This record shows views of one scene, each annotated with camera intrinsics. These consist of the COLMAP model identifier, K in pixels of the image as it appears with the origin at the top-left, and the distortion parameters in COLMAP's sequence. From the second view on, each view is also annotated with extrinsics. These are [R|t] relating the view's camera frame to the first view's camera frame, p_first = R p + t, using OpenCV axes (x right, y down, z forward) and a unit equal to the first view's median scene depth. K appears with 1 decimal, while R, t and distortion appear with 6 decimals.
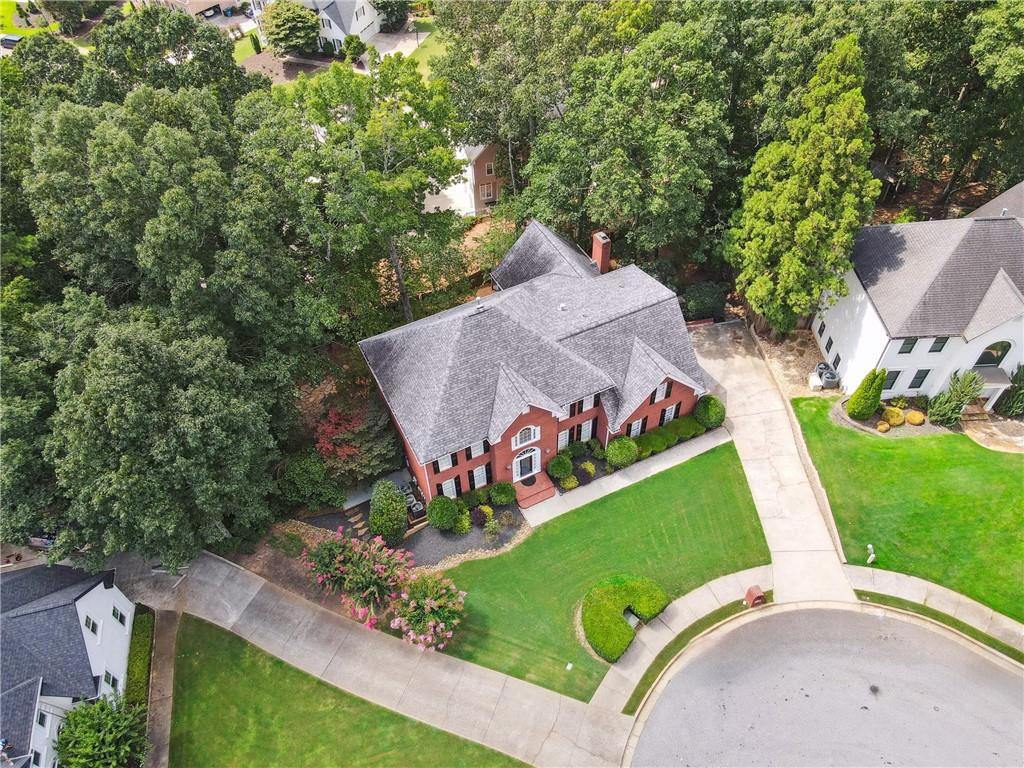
lens RADIAL K [[745.7, 0, 503.2], [0, 745.7, 379.8], [0, 0, 1]] dist [0.005929, -0.004120]
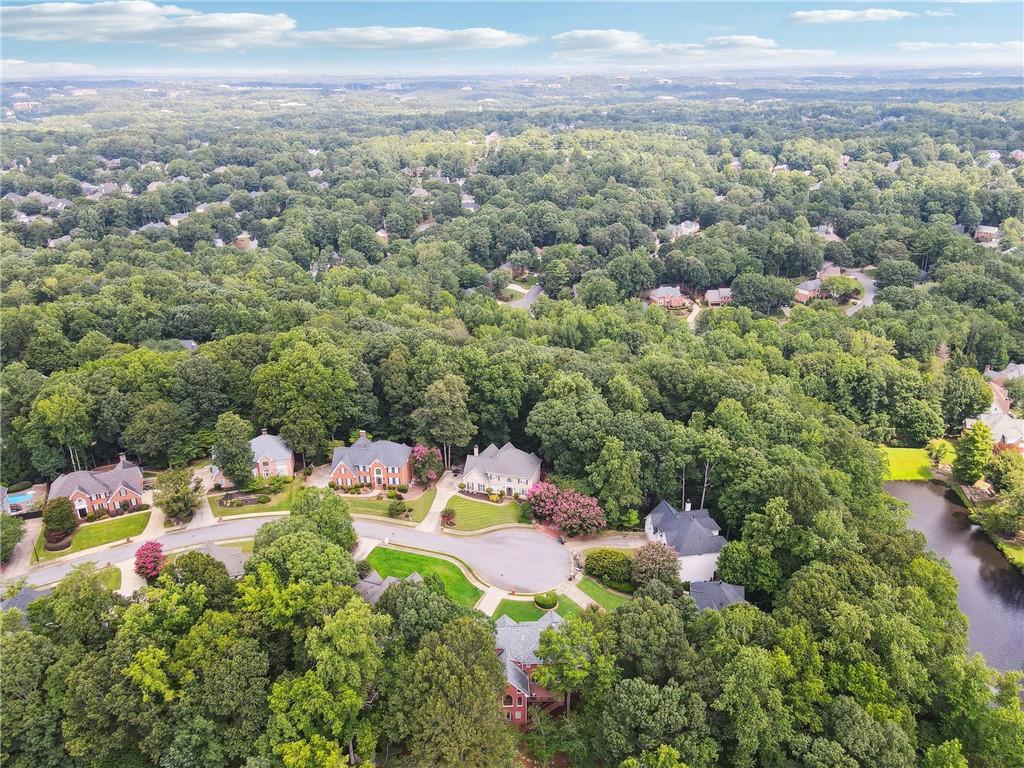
lens RADIAL K [[745.8, 0, 512.0], [0, 745.8, 384.0], [0, 0, 1]] dist [0.005037, -0.000703]
pose [[-0.912880, -0.114145, 0.391944, -0.988604], [0.330321, 0.357613, 0.873499, -3.272259], [-0.239870, 0.926868, -0.288754, 1.040810]]
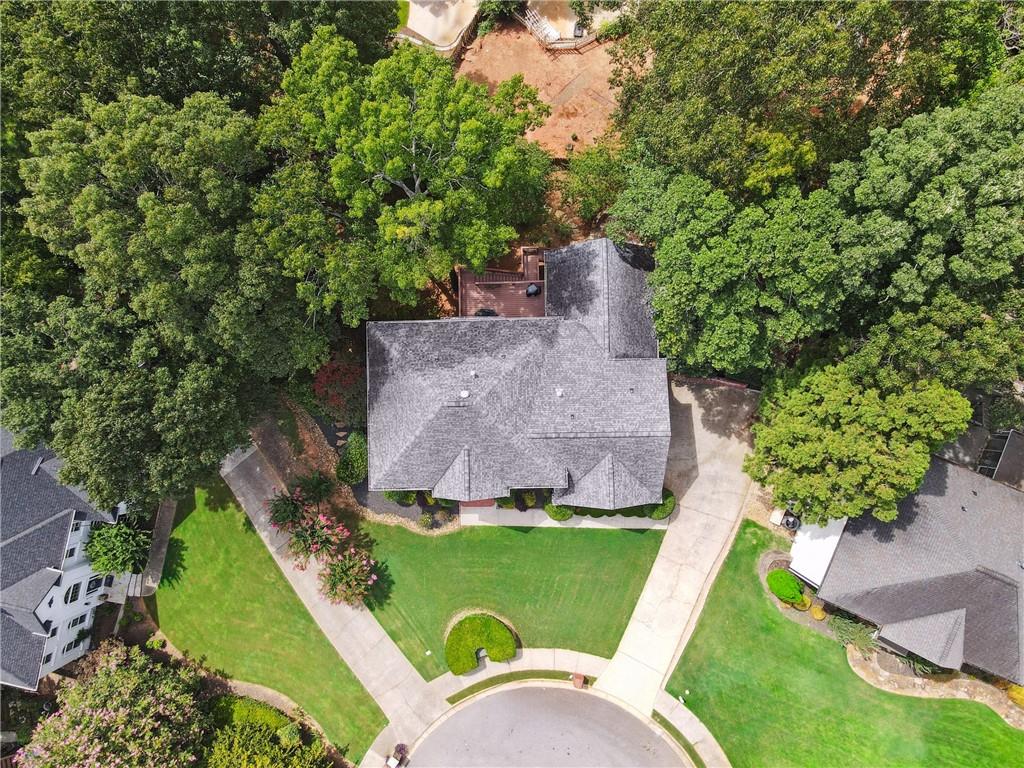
lens RADIAL K [[745.7, 0, 503.2], [0, 745.7, 379.8], [0, 0, 1]] dist [0.005929, -0.004120]
pose [[0.906390, 0.421778, -0.023681, 0.031779], [-0.304035, 0.690229, 0.656617, -0.803175], [0.293292, -0.587951, 0.753852, 0.282887]]
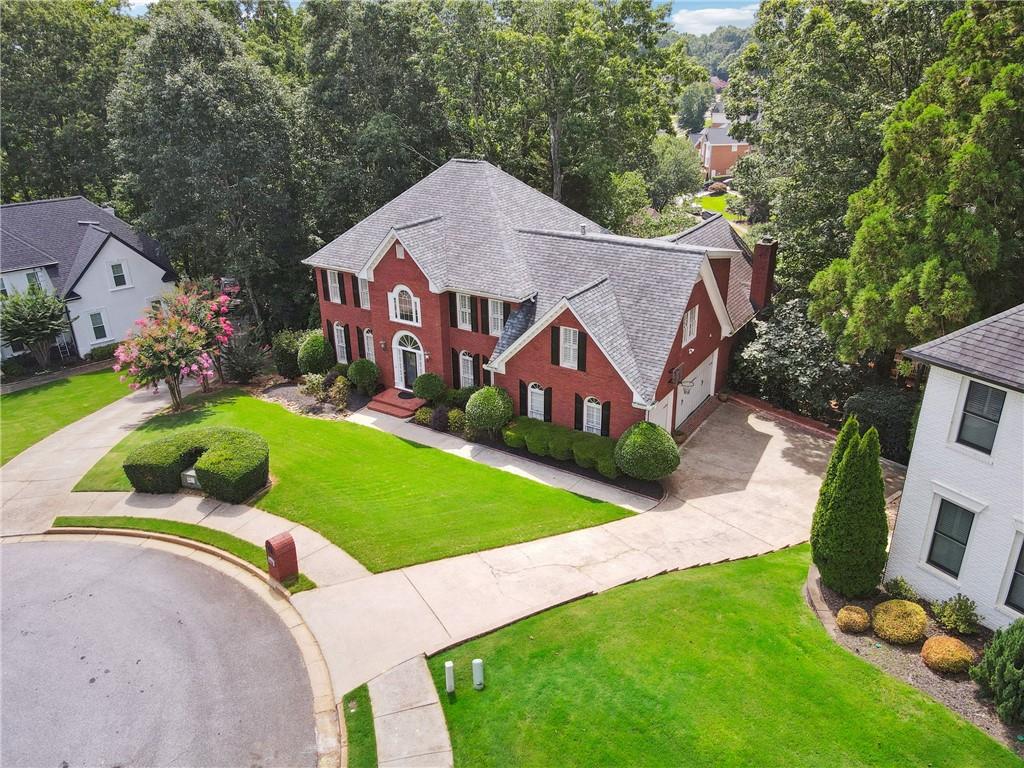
lens RADIAL K [[745.8, 0, 512.0], [0, 745.8, 384.0], [0, 0, 1]] dist [0.005037, -0.000703]
pose [[0.510355, 0.375705, -0.773552, 0.727643], [-0.649347, 0.758105, -0.060207, 0.115523], [0.563814, 0.533031, 0.630866, 0.646542]]
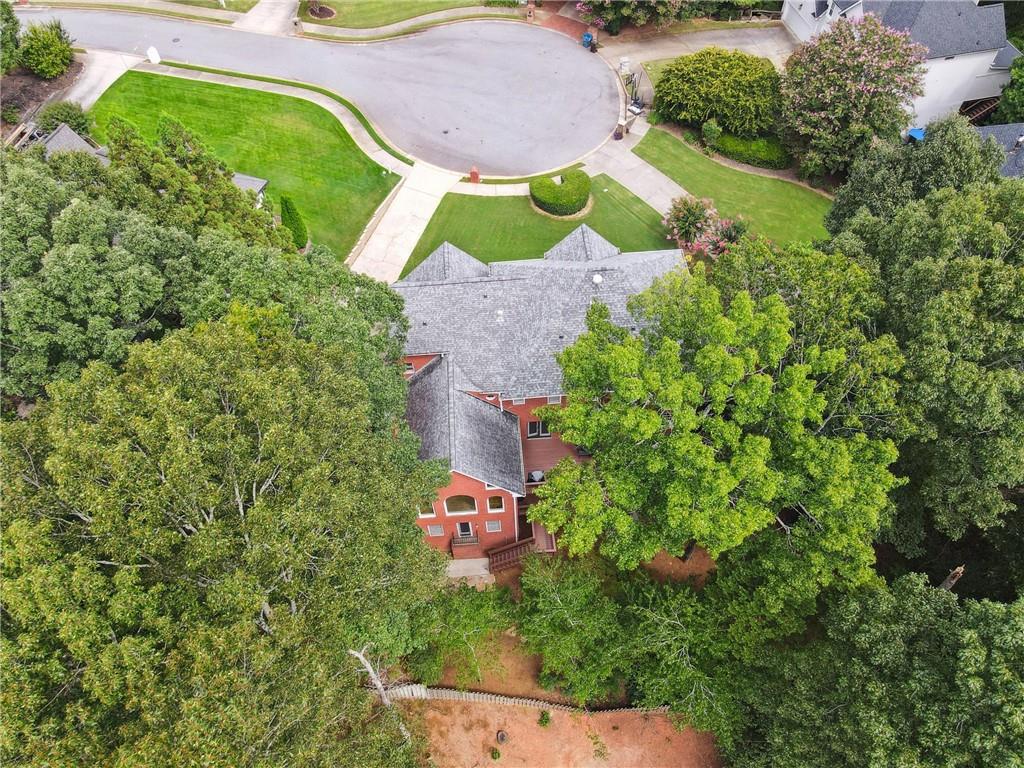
lens RADIAL K [[745.8, 0, 512.0], [0, 745.8, 384.0], [0, 0, 1]] dist [0.005037, -0.000703]
pose [[-0.925099, -0.267362, 0.269648, -0.232941], [0.321050, -0.171497, 0.931405, -1.079037], [-0.202778, 0.948212, 0.244488, 0.945787]]
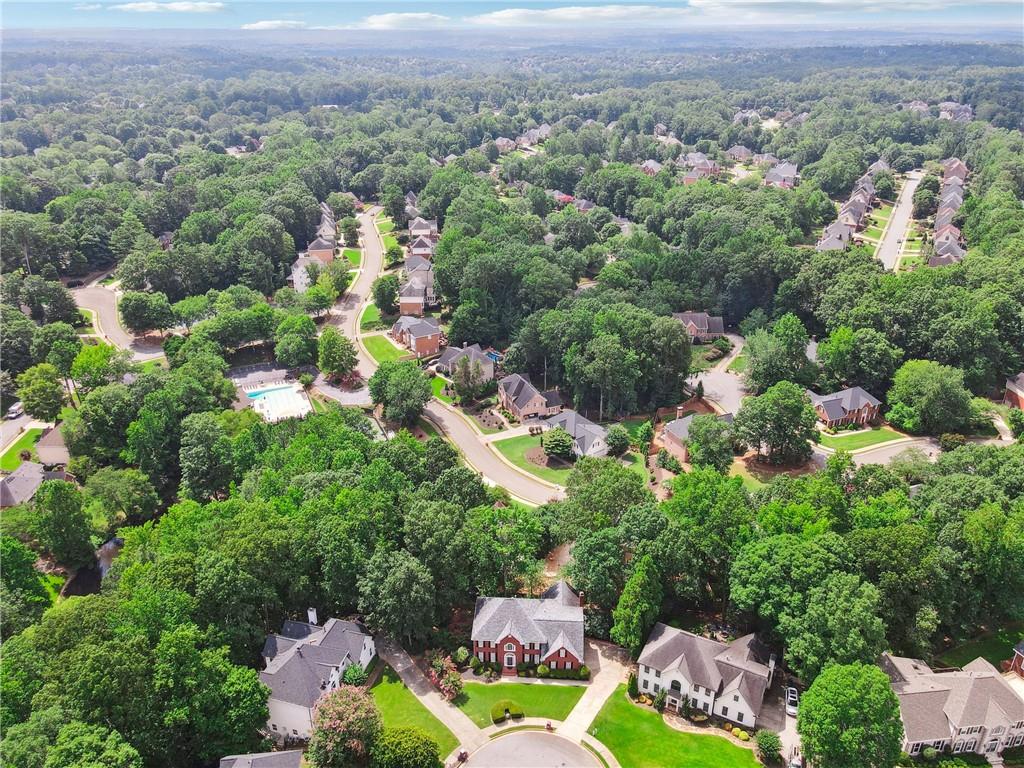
lens RADIAL K [[745.8, 0, 512.0], [0, 745.8, 384.0], [0, 0, 1]] dist [0.005037, -0.000703]
pose [[0.873294, 0.239655, -0.424173, 1.048055], [-0.389302, 0.866731, -0.311803, 0.093126], [0.292919, 0.437427, 0.850209, -1.944775]]
